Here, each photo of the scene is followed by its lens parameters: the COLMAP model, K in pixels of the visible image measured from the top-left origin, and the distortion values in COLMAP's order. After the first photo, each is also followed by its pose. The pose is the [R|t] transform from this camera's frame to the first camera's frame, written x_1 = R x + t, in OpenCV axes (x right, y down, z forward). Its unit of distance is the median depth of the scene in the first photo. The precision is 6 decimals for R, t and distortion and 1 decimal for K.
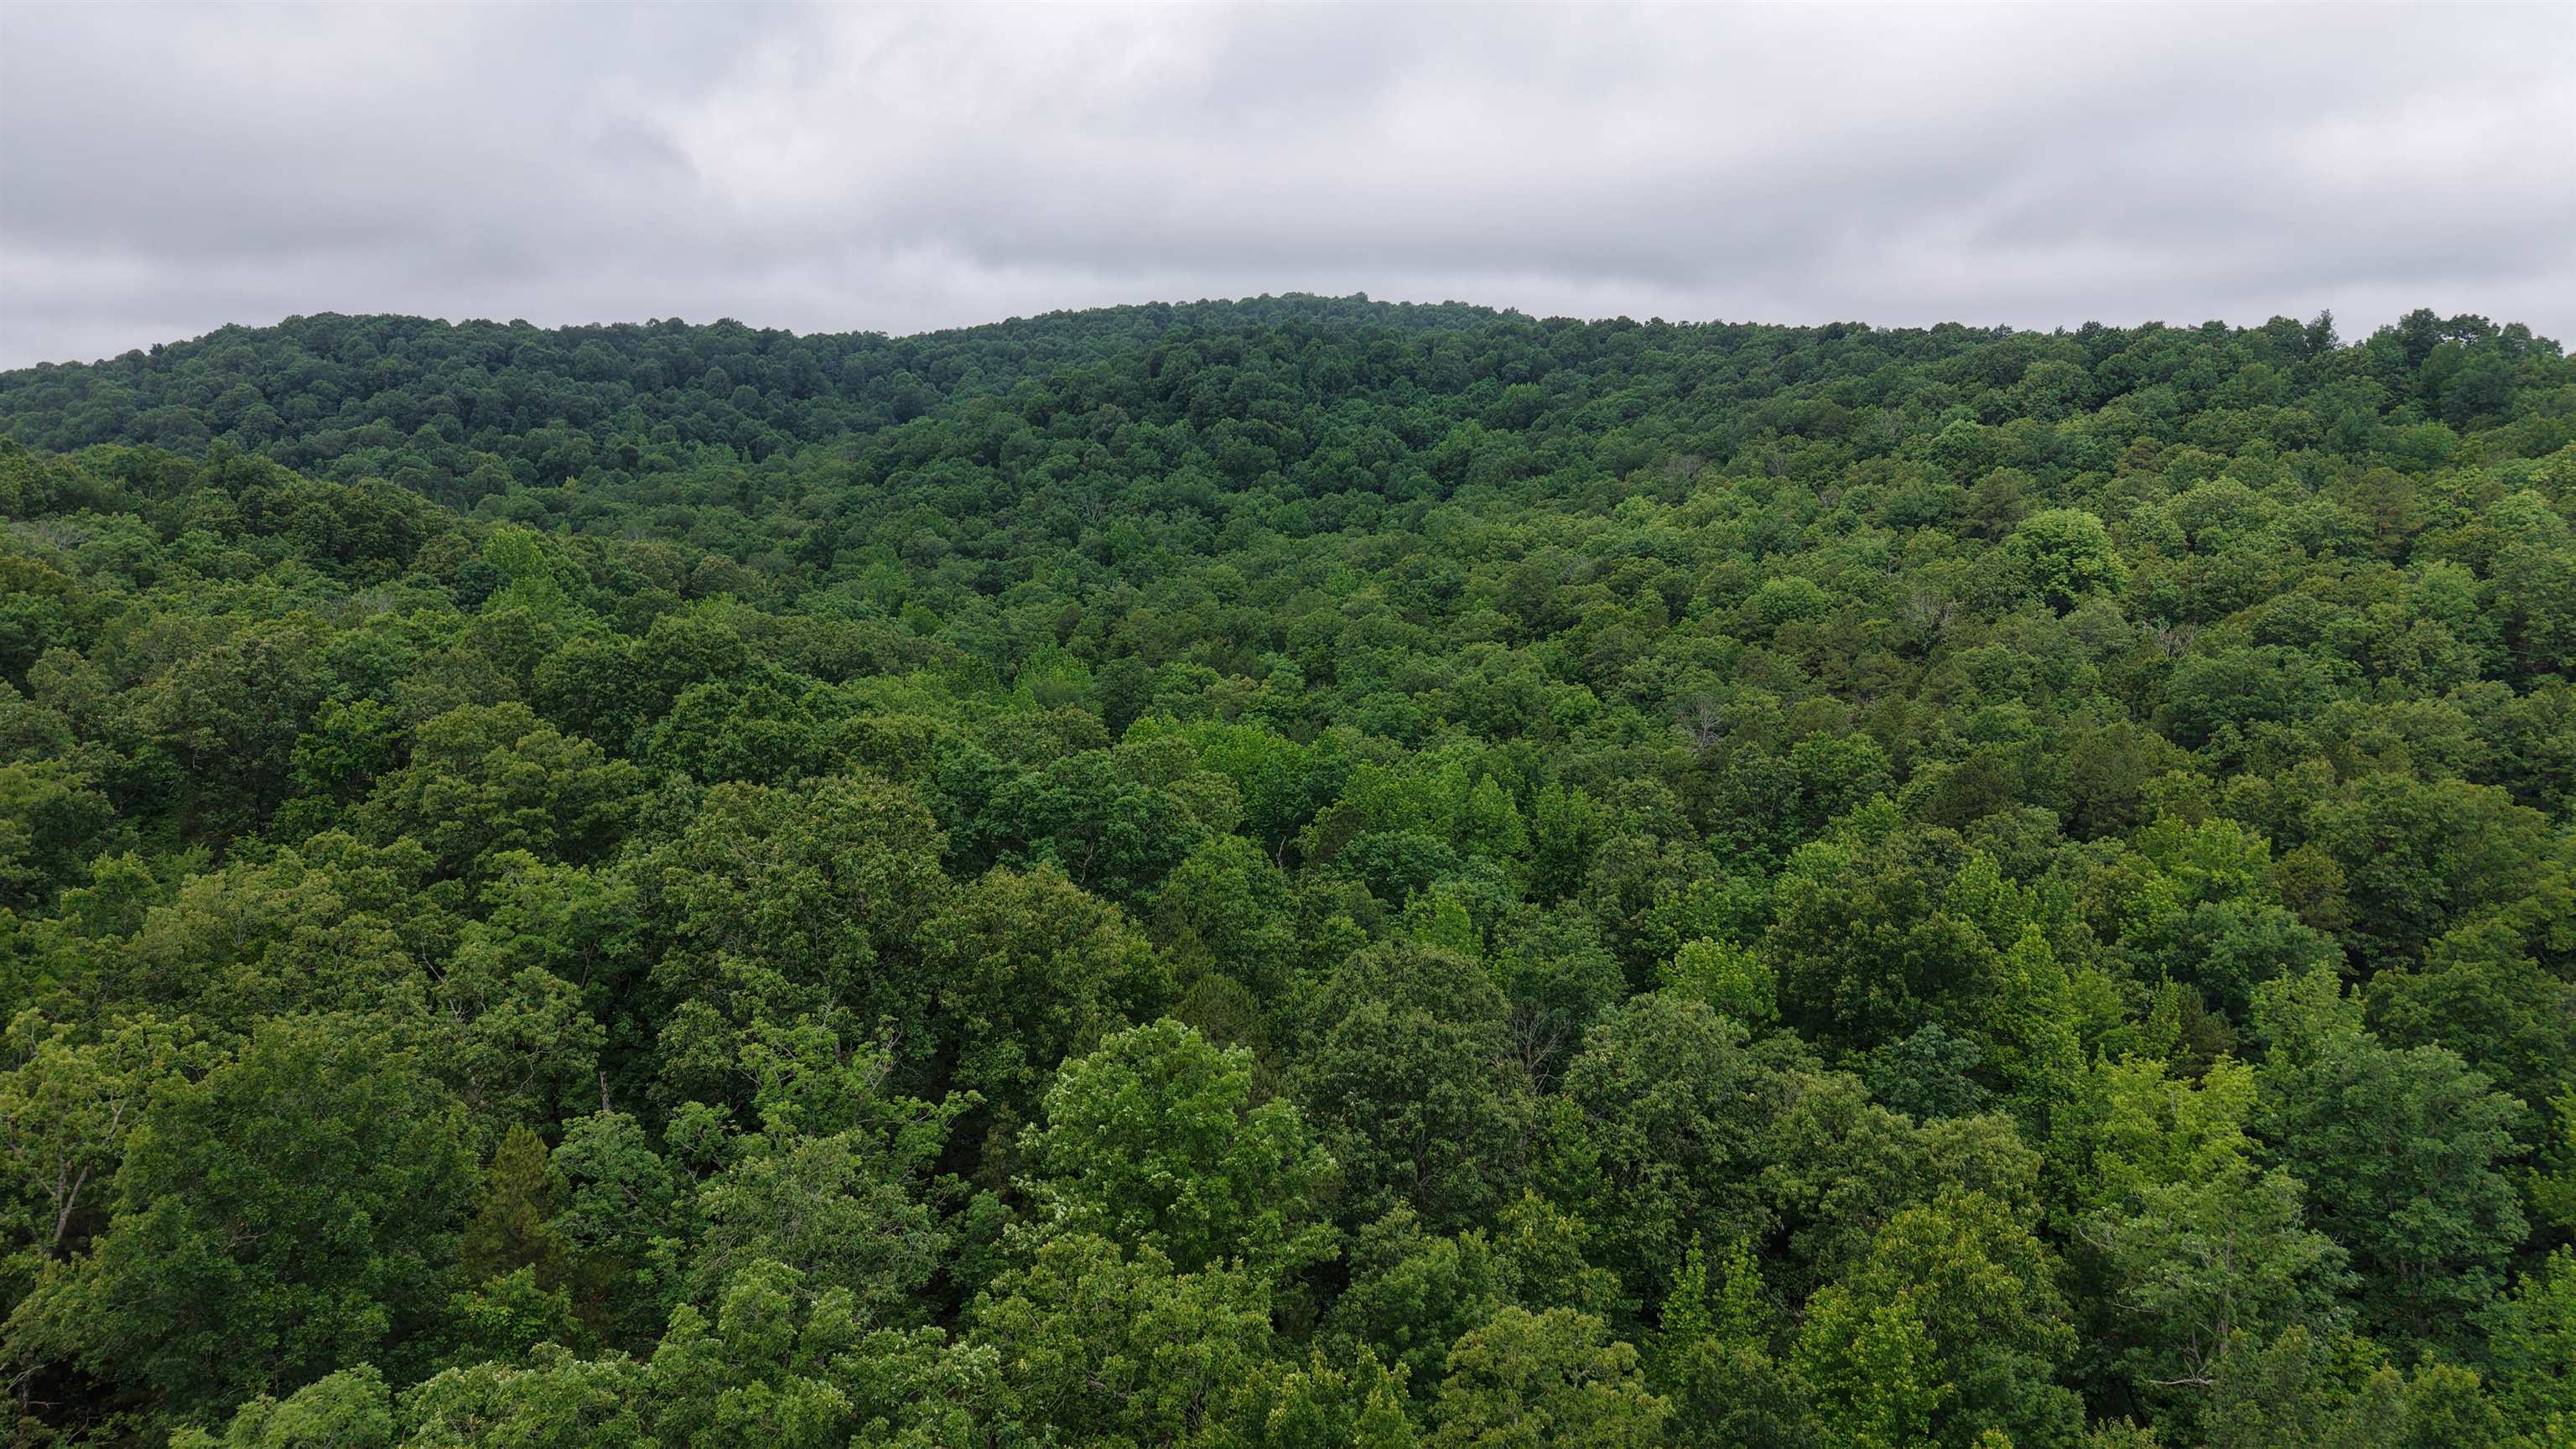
lens RADIAL K [[1719.5, 0, 1287.2], [0, 1719.5, 742.0], [0, 0, 1]] dist [0.028745, -0.041469]
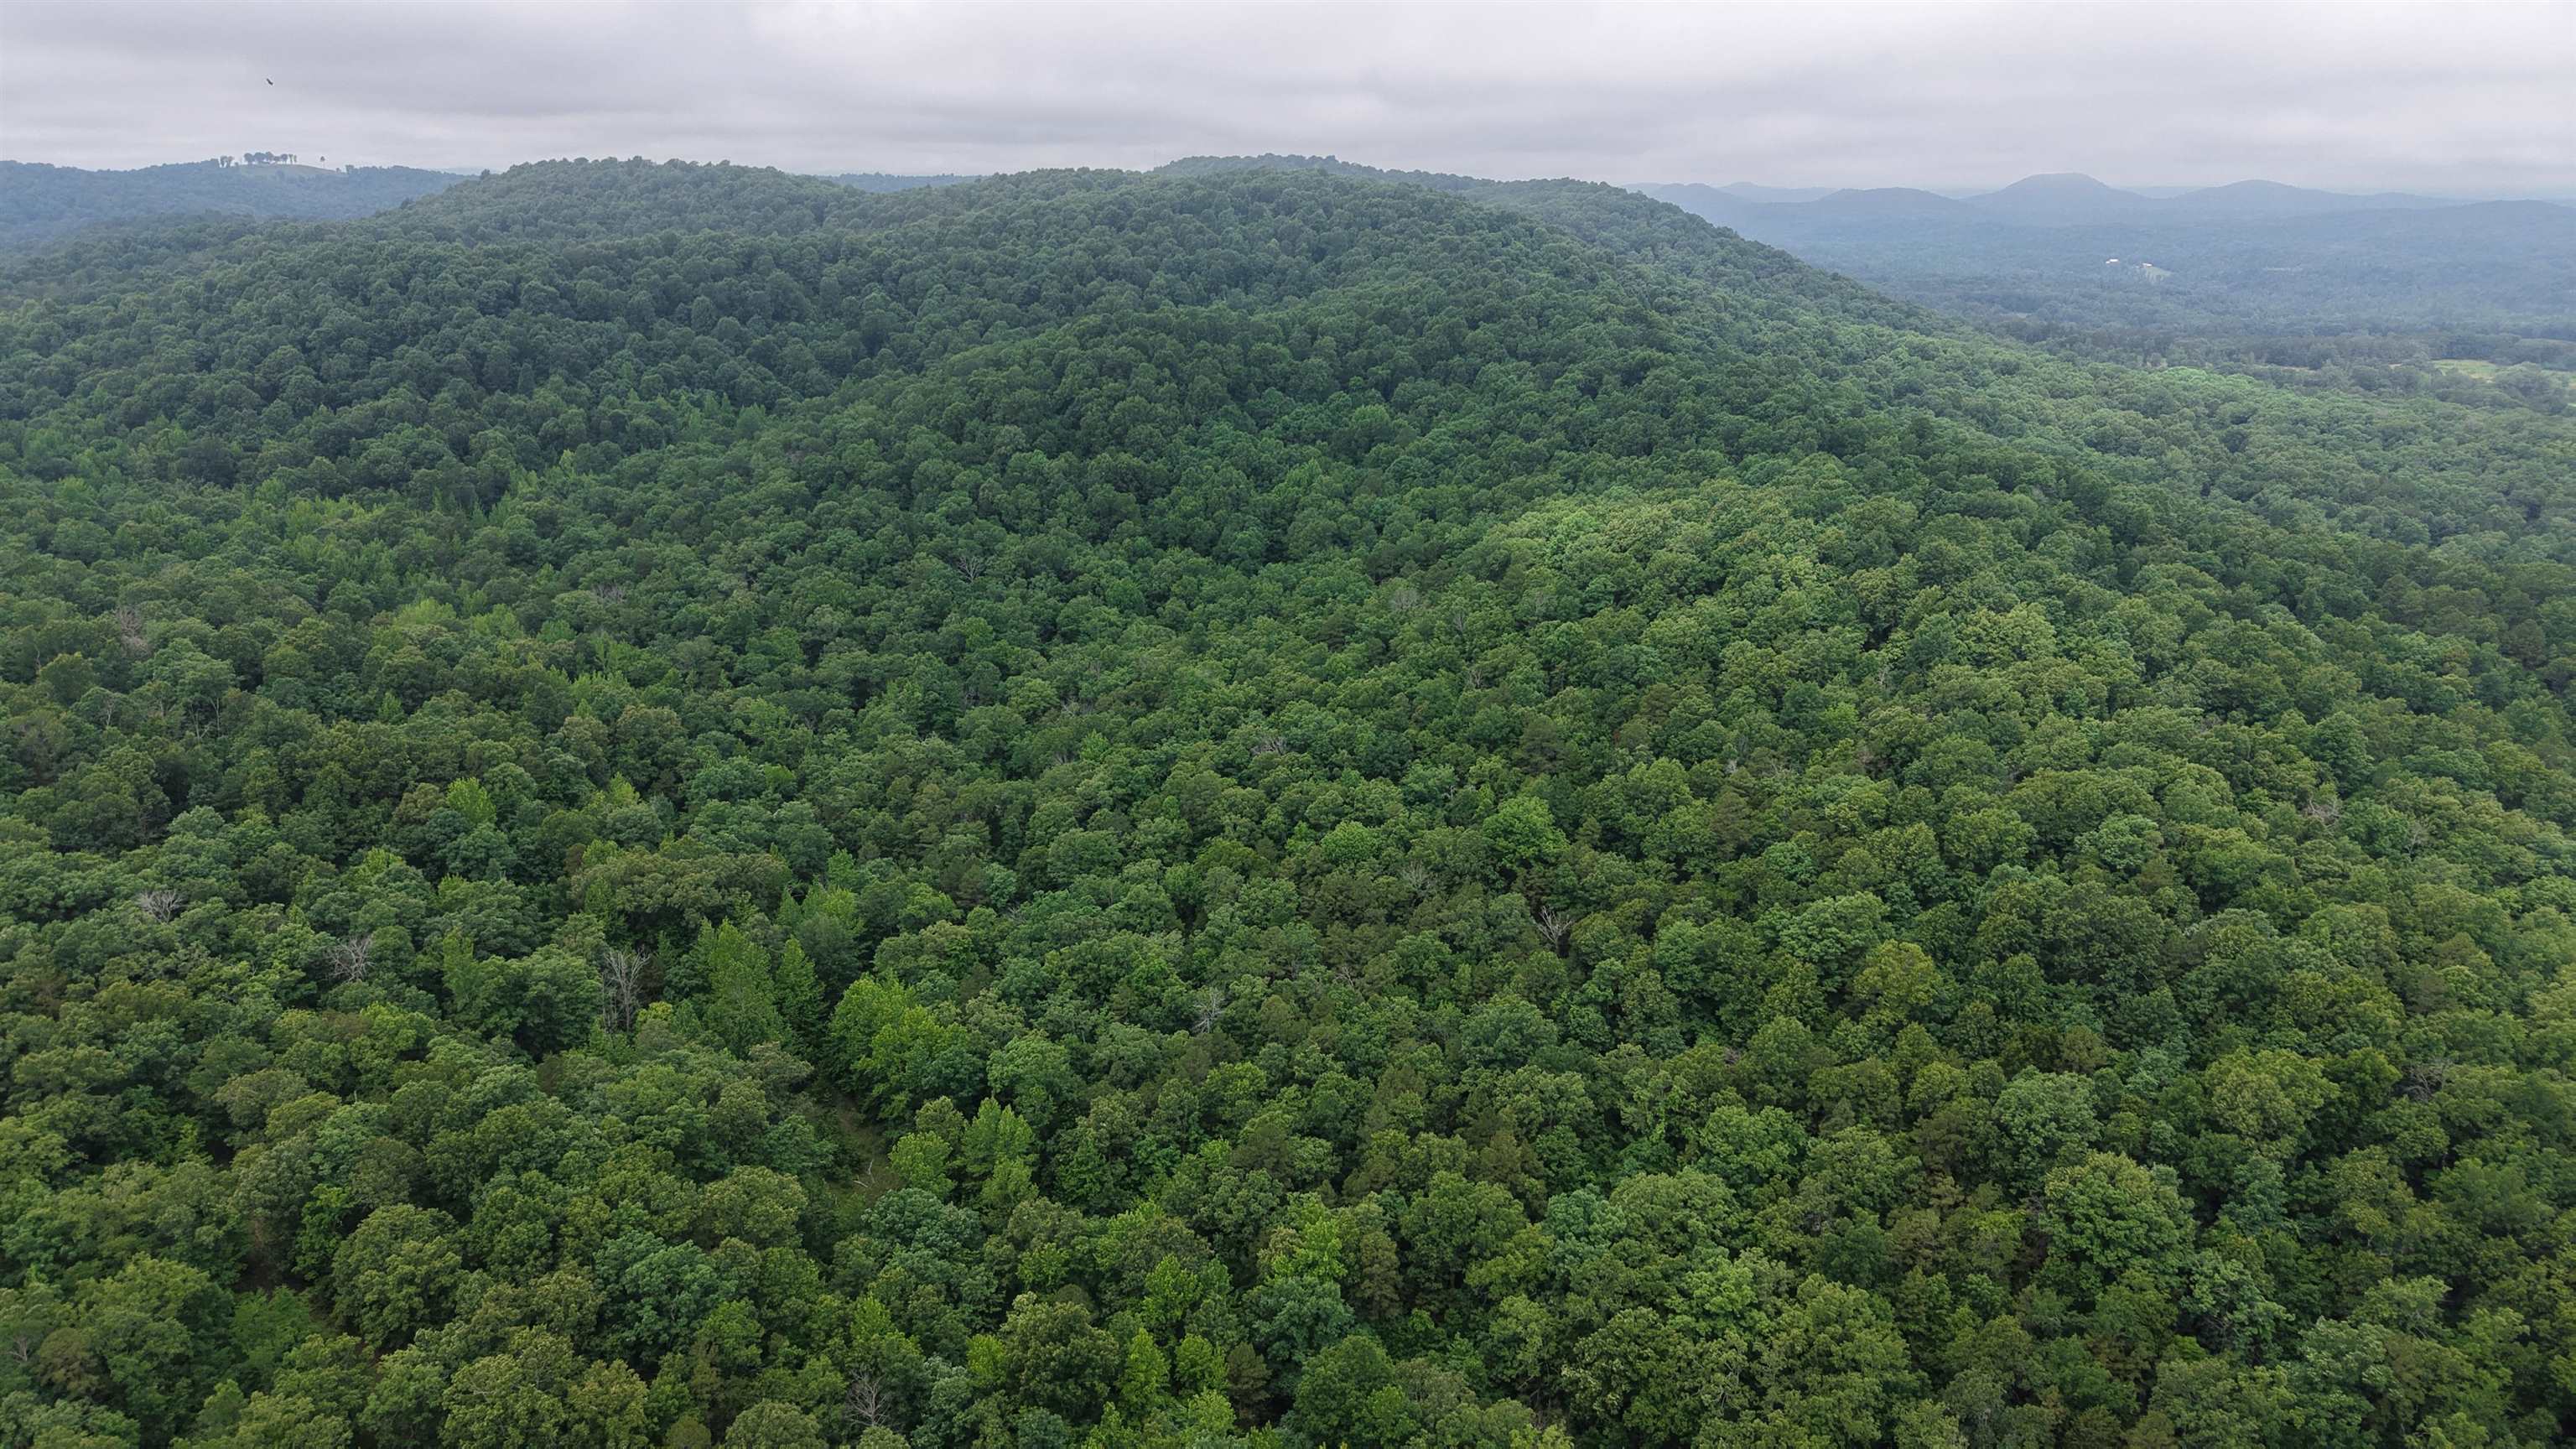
lens RADIAL K [[1719.5, 0, 1301.1], [0, 1719.5, 723.7], [0, 0, 1]] dist [0.028745, -0.041469]
pose [[0.999333, 0.017459, -0.032066, 0.159763], [-0.012045, 0.986737, 0.161882, -0.222567], [0.034467, -0.161388, 0.986289, -0.212815]]
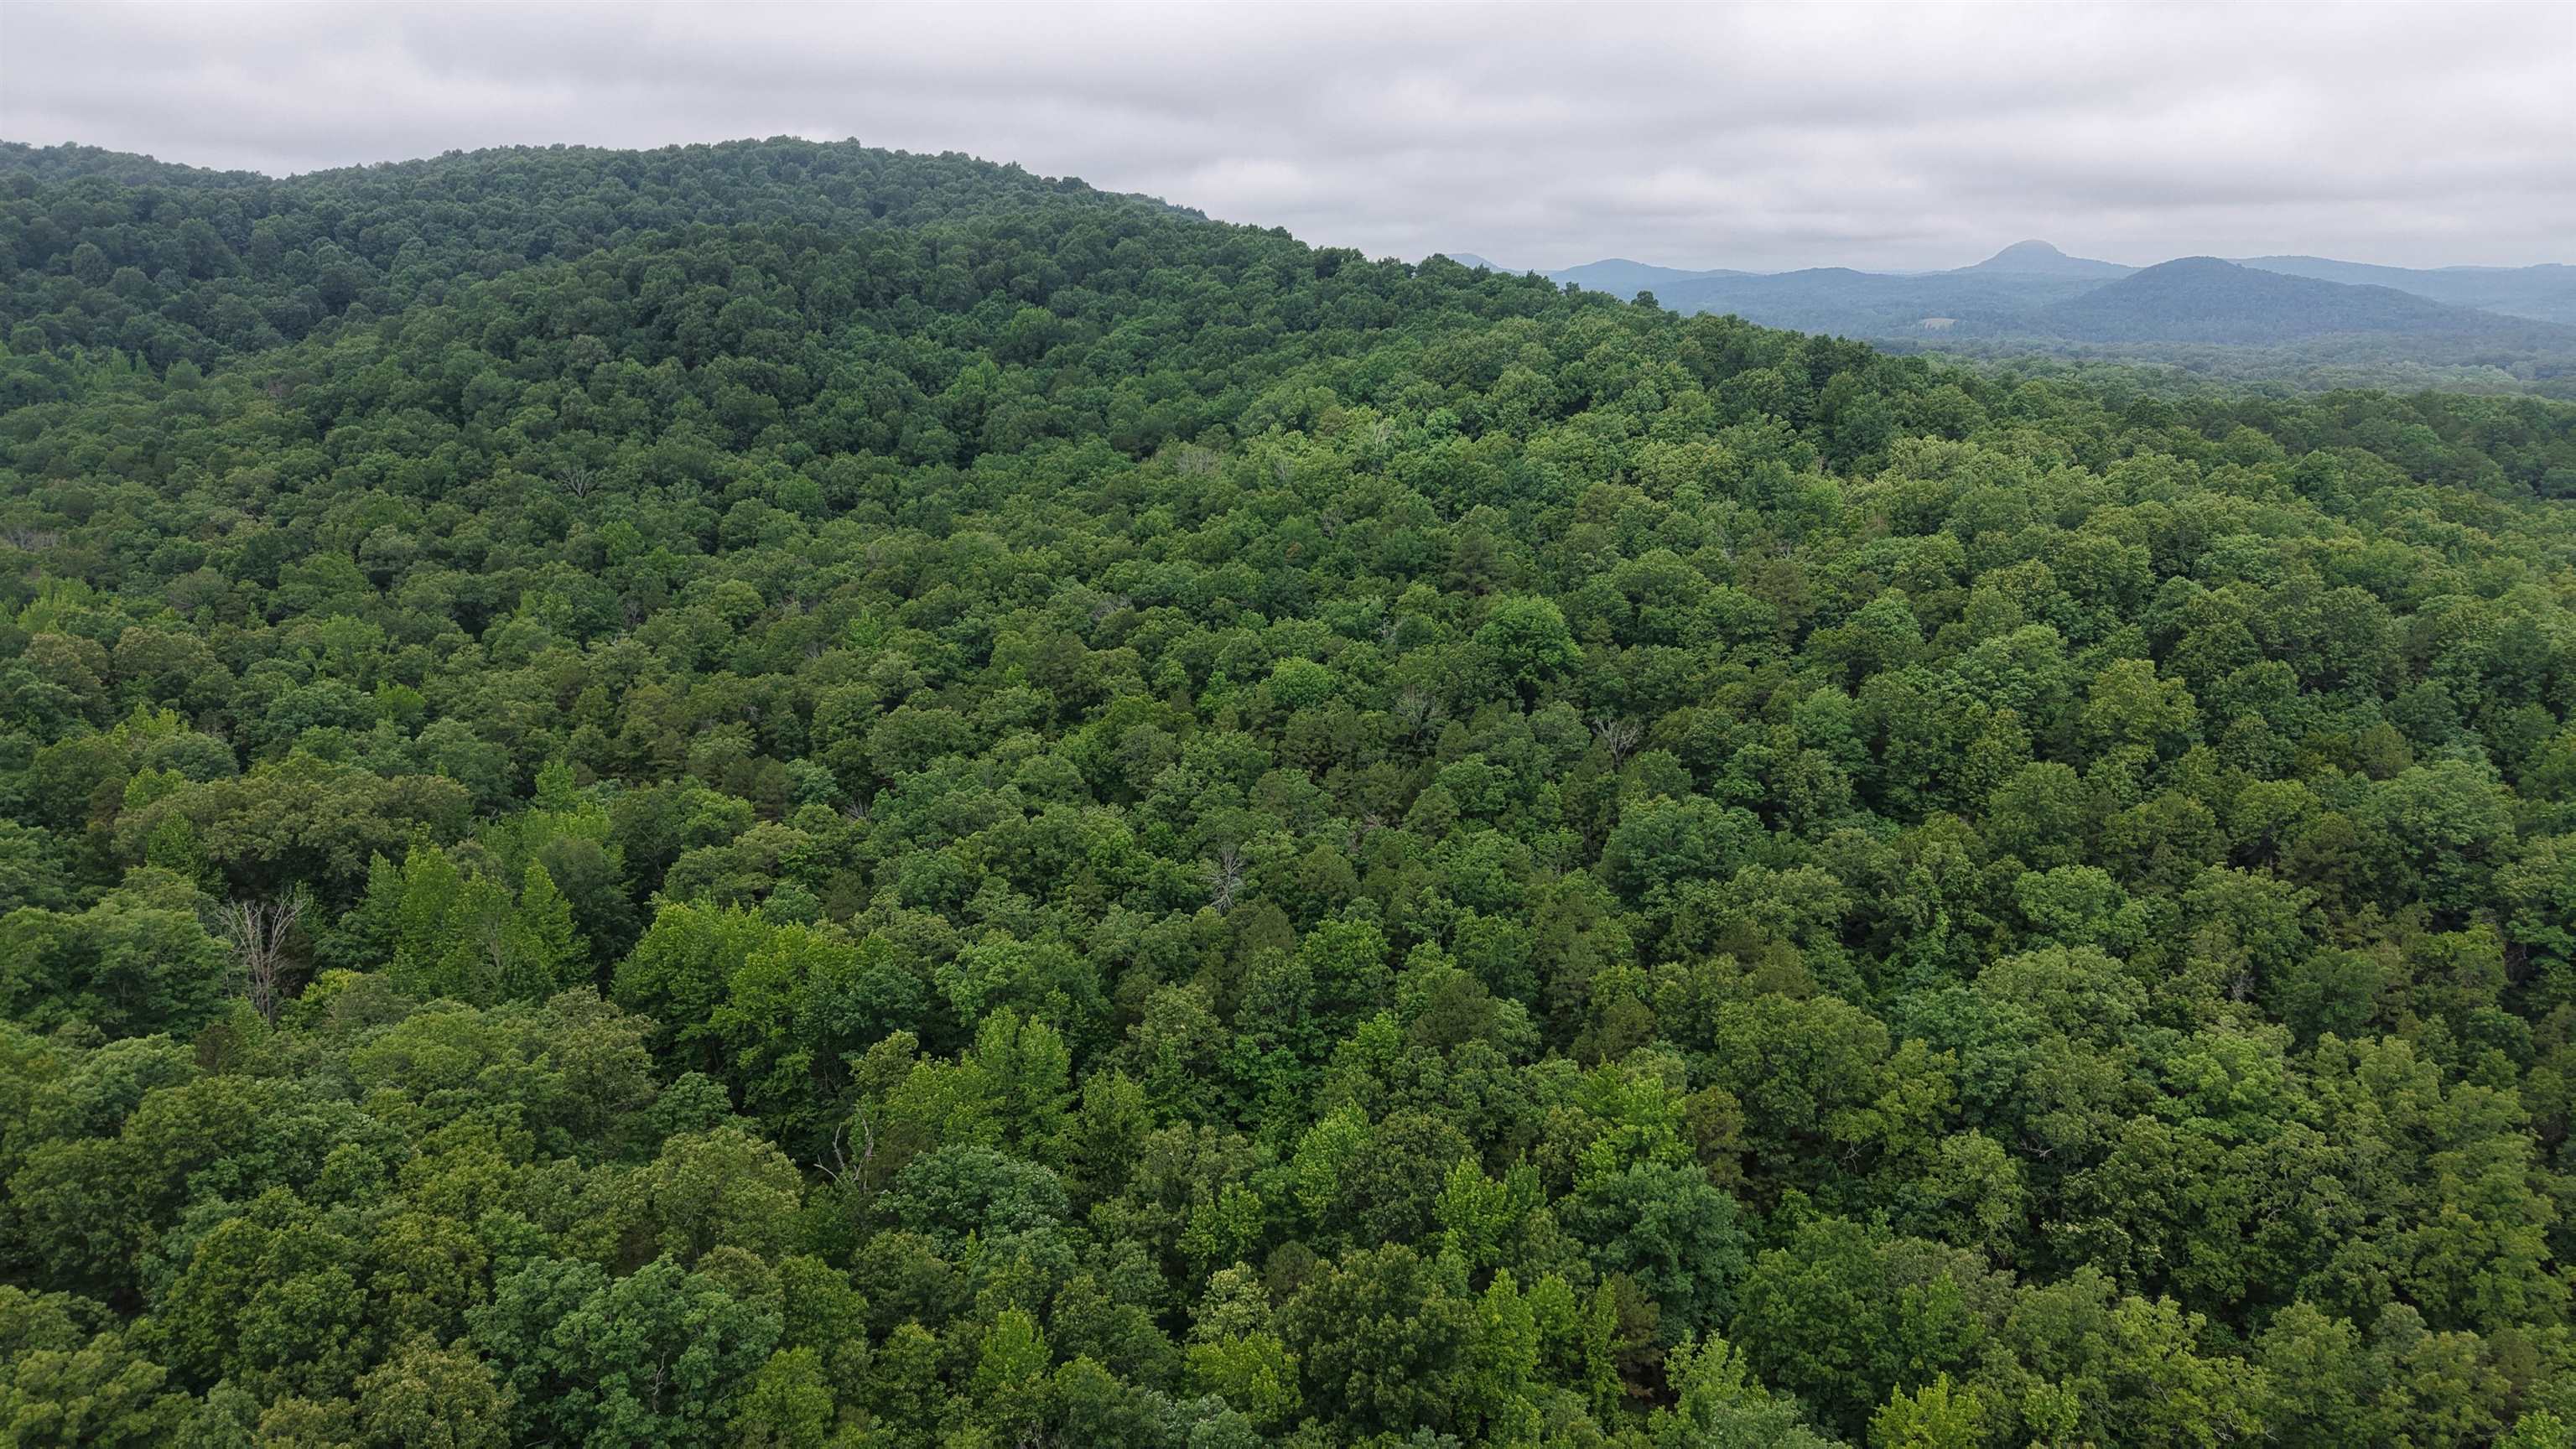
lens RADIAL K [[1719.5, 0, 1290.7], [0, 1719.5, 728.4], [0, 0, 1]] dist [0.028745, -0.041469]
pose [[0.961546, -0.069295, 0.265757, -0.000050], [0.038314, 0.992029, 0.120041, -0.098668], [-0.271957, -0.105243, 0.956537, -0.014661]]
